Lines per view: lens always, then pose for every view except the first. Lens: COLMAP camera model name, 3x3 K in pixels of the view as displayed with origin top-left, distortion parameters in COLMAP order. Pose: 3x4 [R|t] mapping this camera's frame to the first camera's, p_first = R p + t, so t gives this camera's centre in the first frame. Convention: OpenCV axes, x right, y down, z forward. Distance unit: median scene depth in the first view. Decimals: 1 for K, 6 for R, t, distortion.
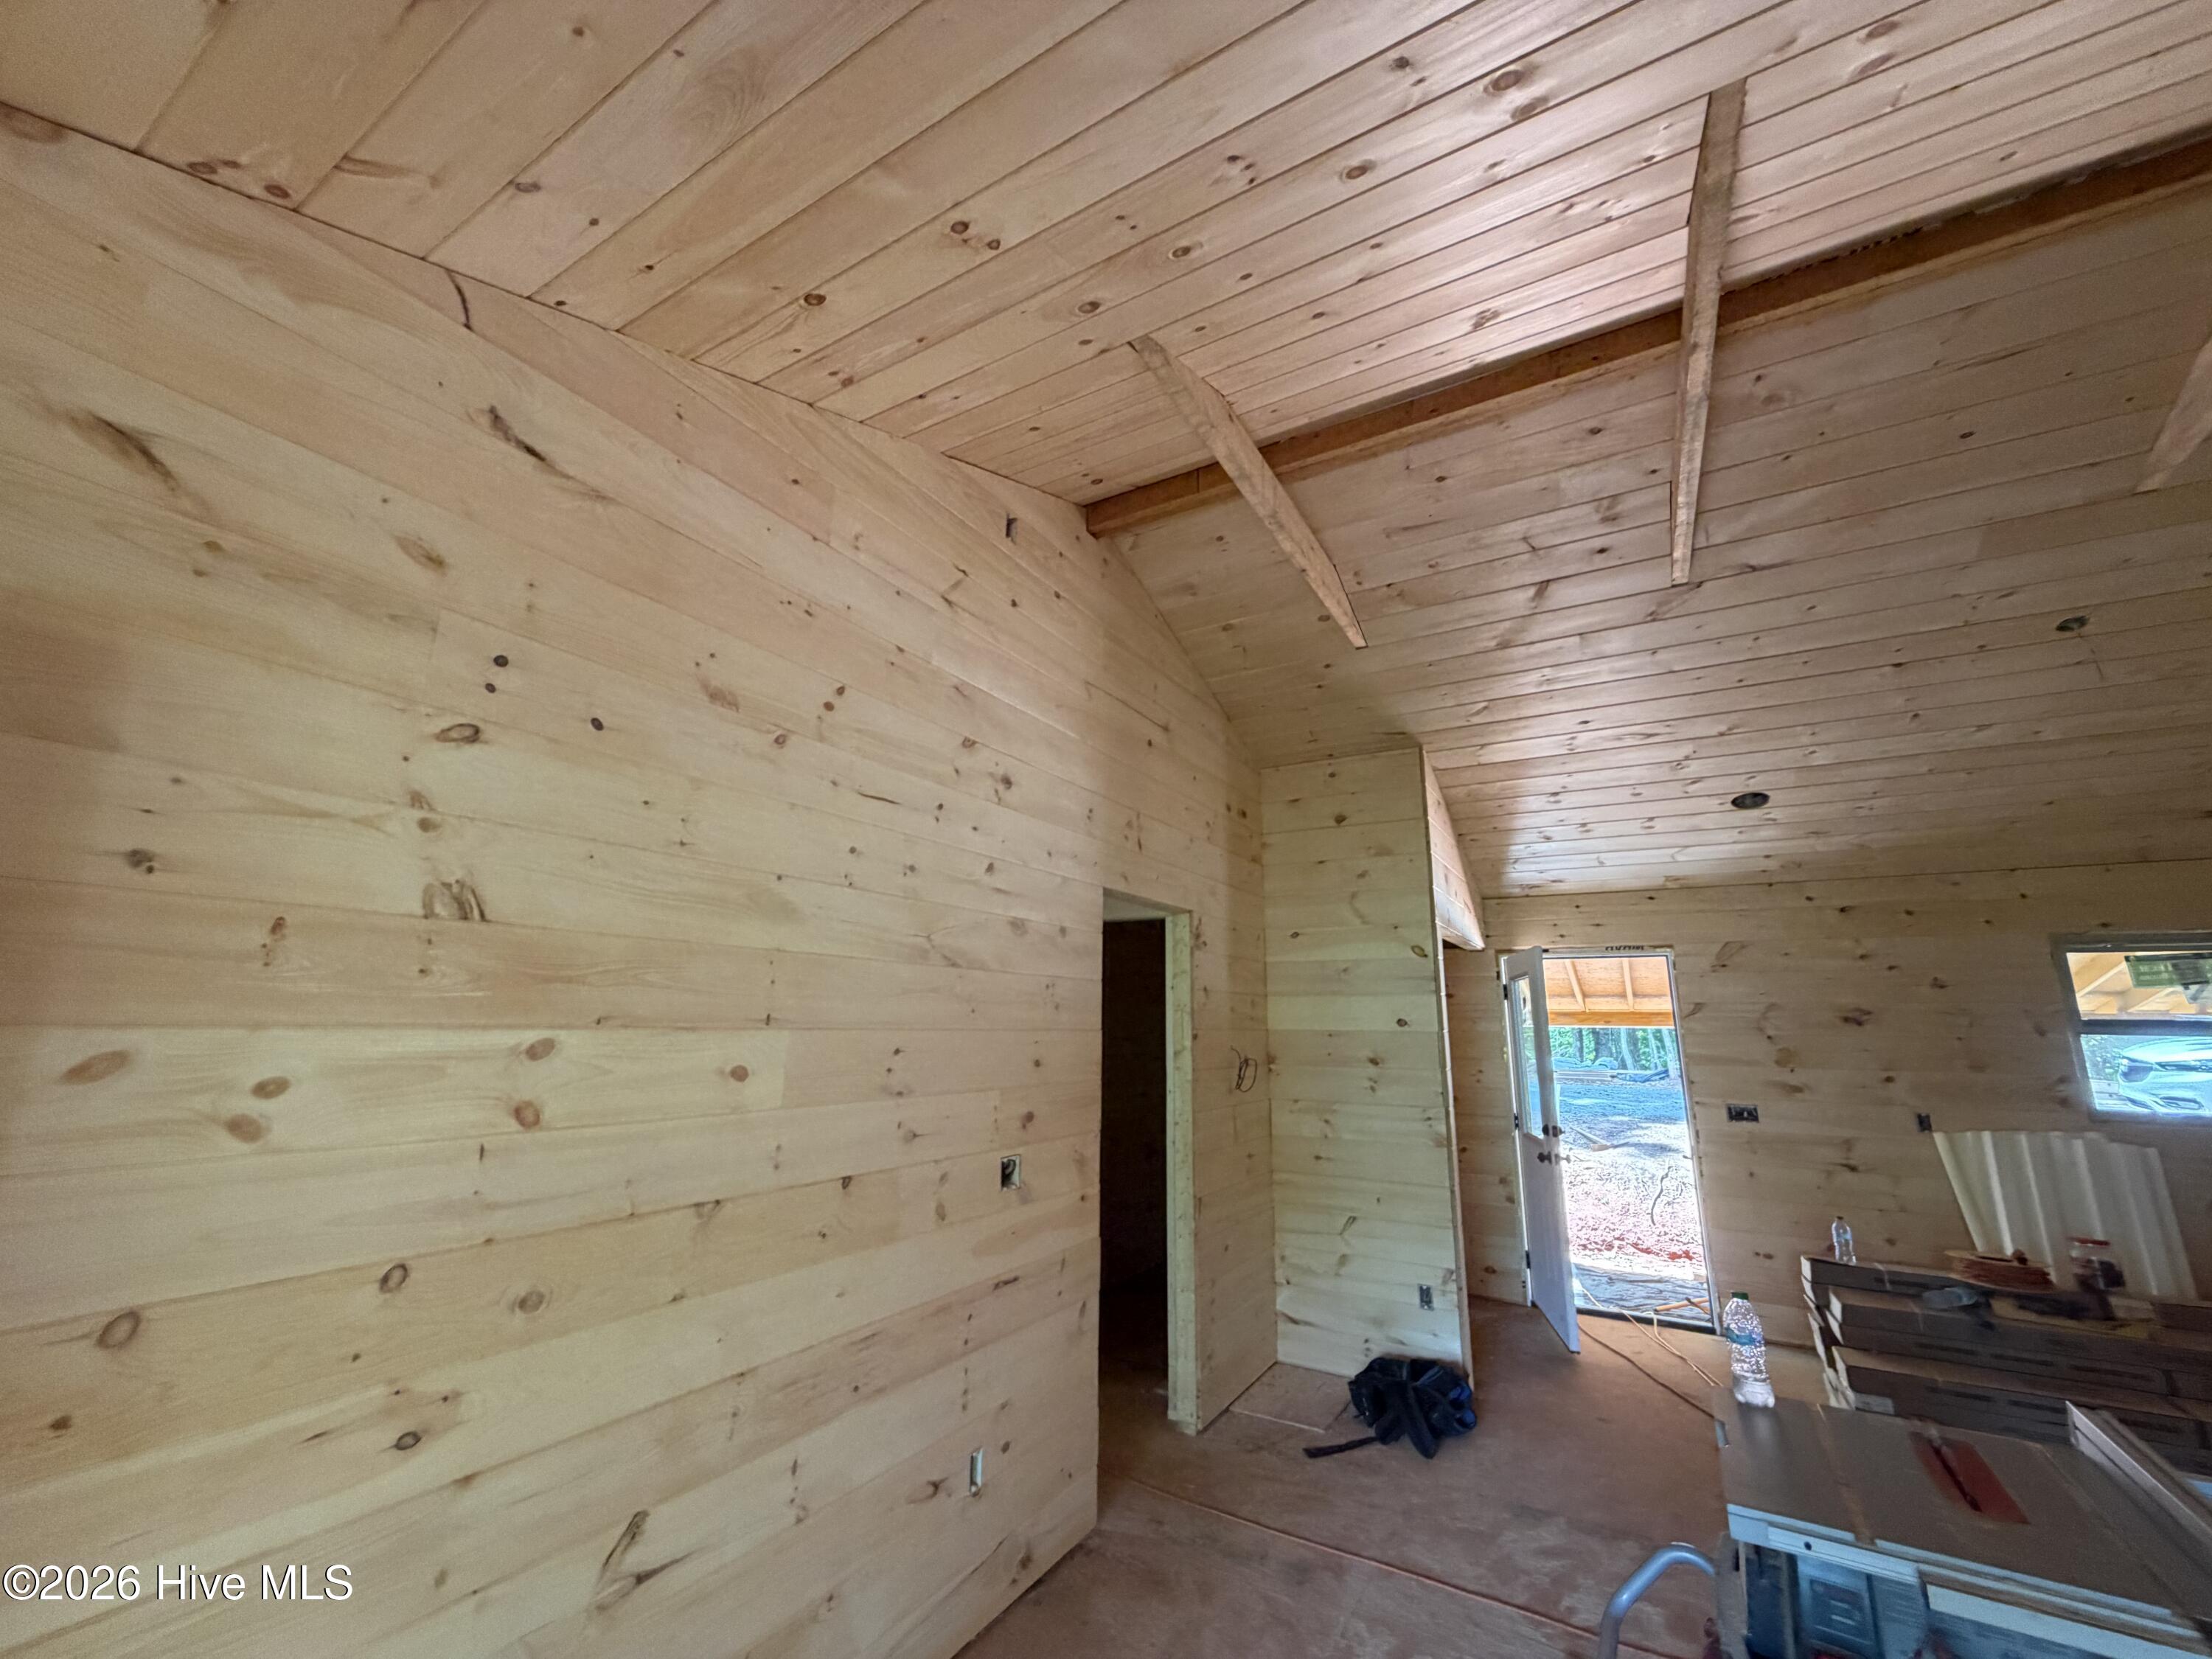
lens RADIAL K [[887.3, 0, 1102.0], [0, 887.3, 824.2], [0, 0, 1]] dist [-0.001544, 0.000004]
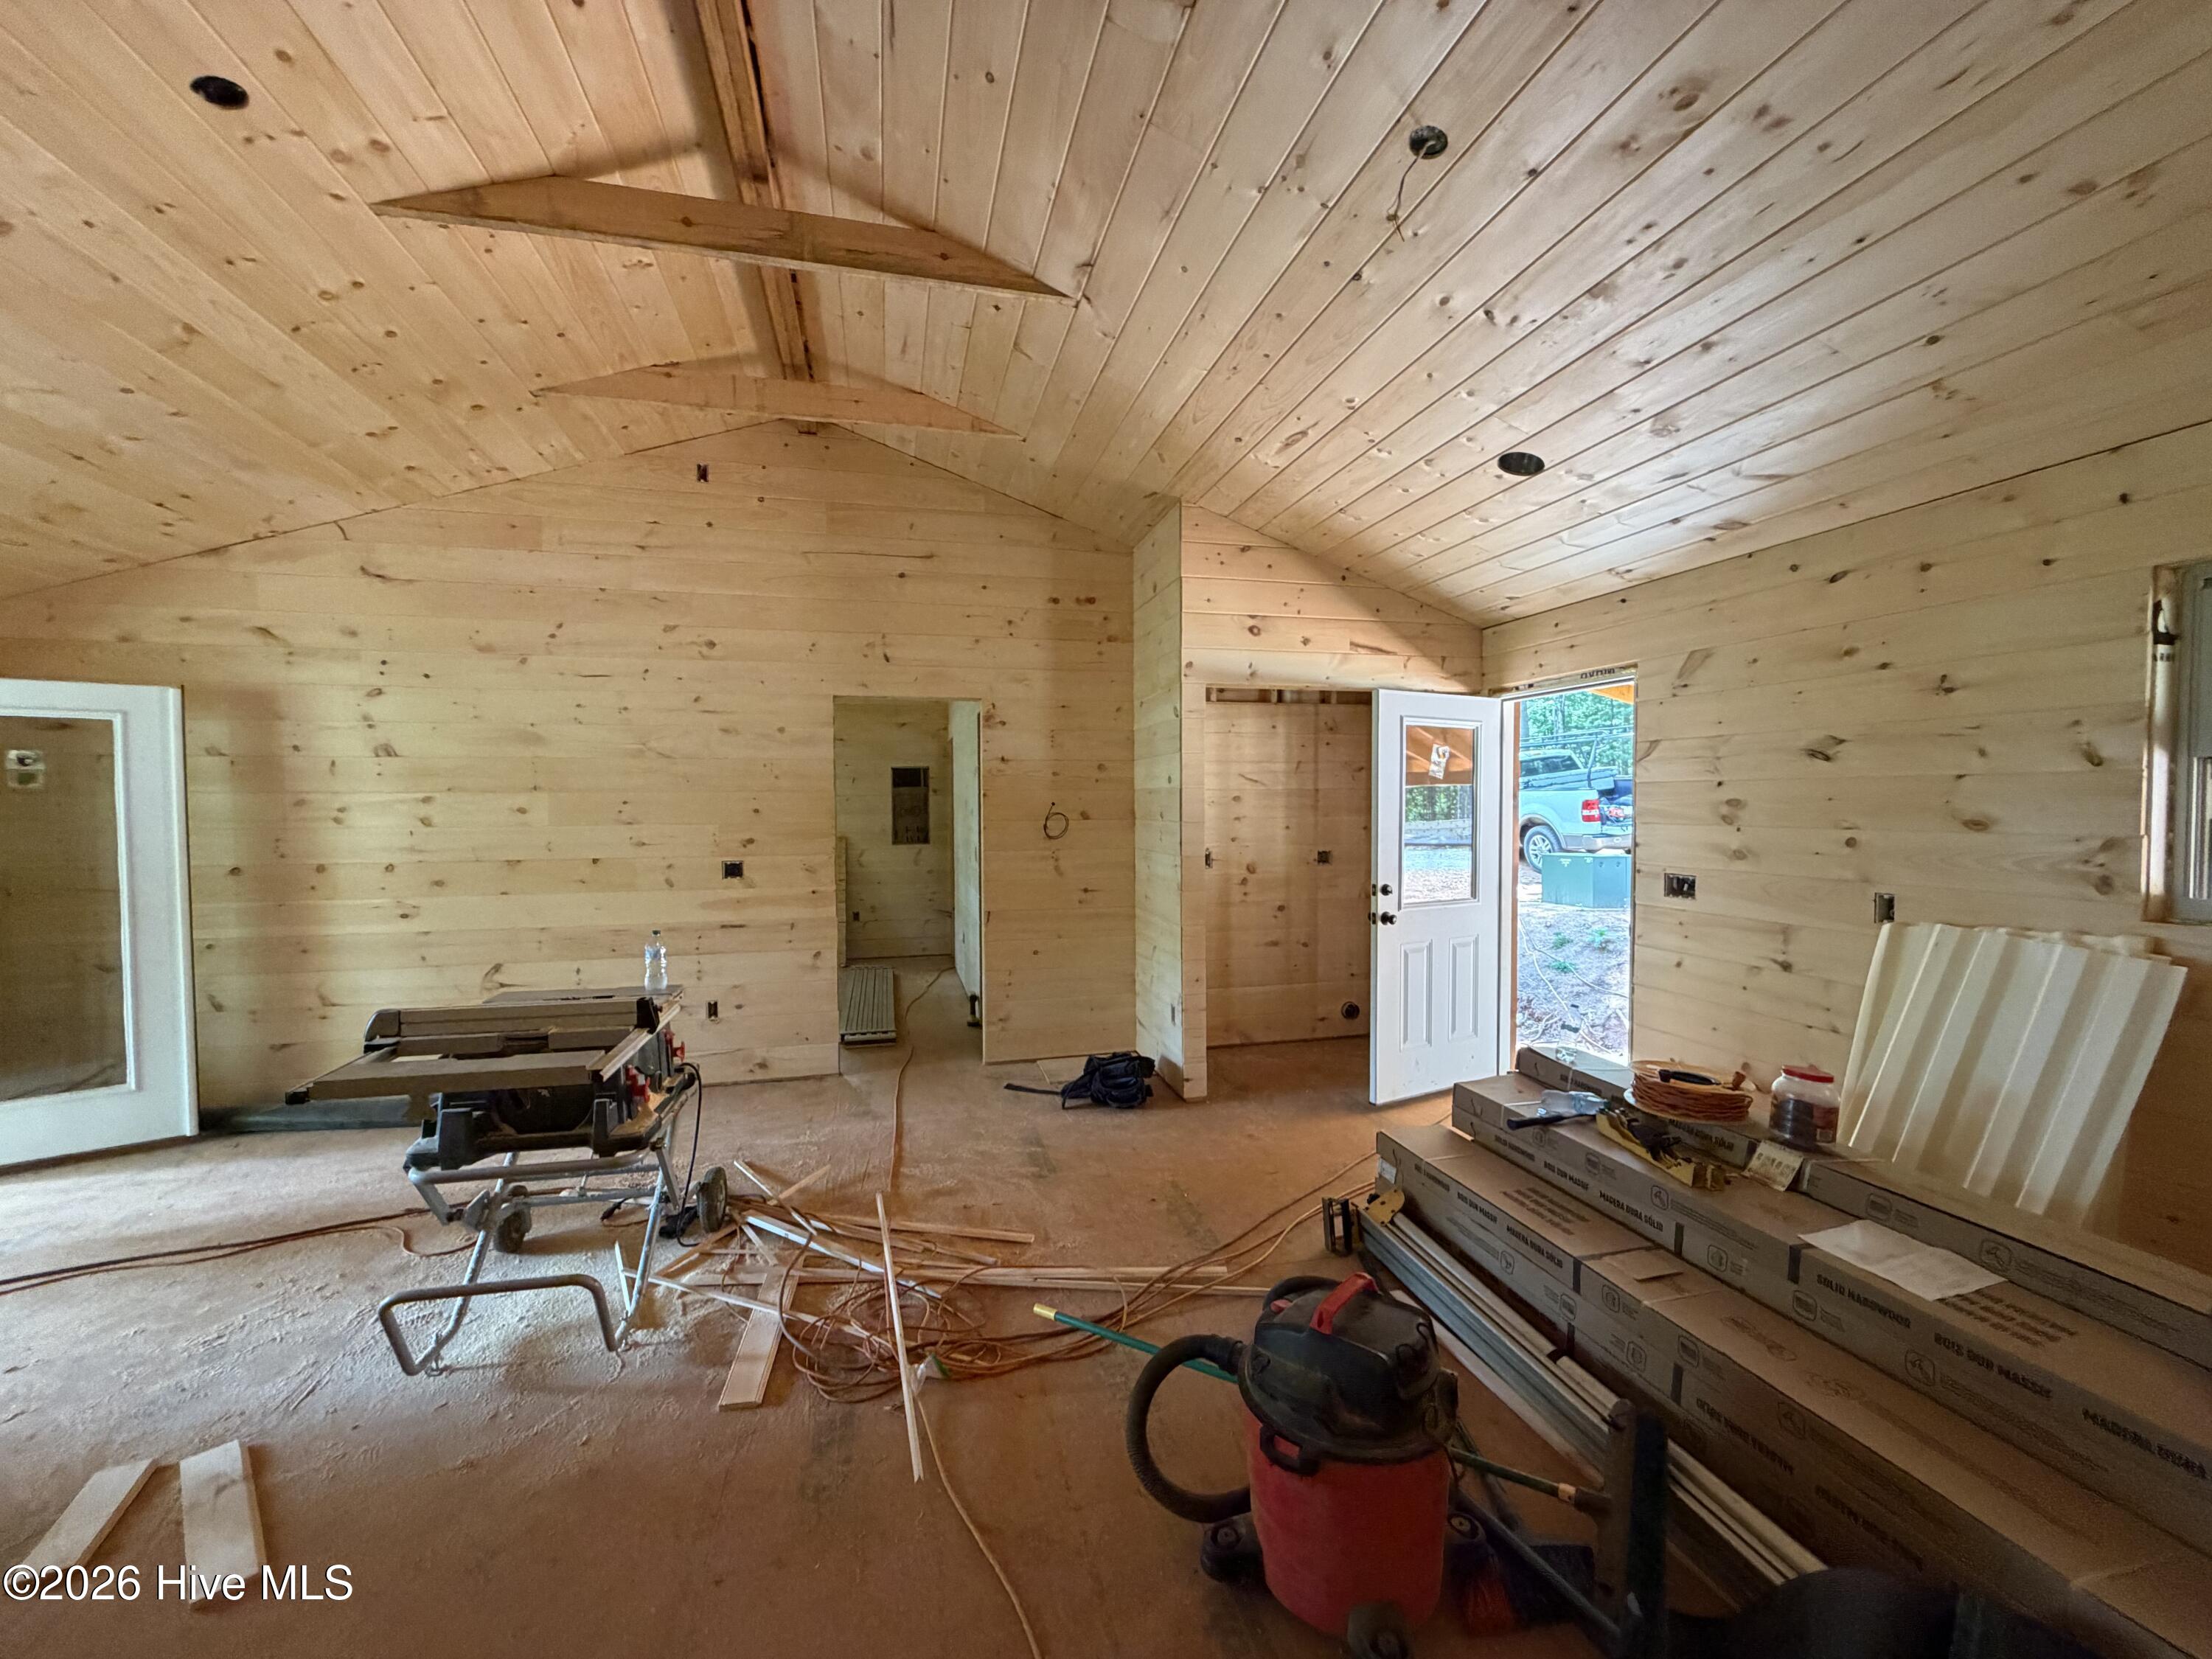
lens RADIAL K [[887.3, 0, 1101.4], [0, 887.3, 830.0], [0, 0, 1]] dist [-0.001544, 0.000004]
pose [[0.697147, 0.007953, -0.716885, 1.872435], [0.171576, 0.969030, 0.177602, 0.140253], [0.696095, -0.246815, 0.674191, 0.372644]]
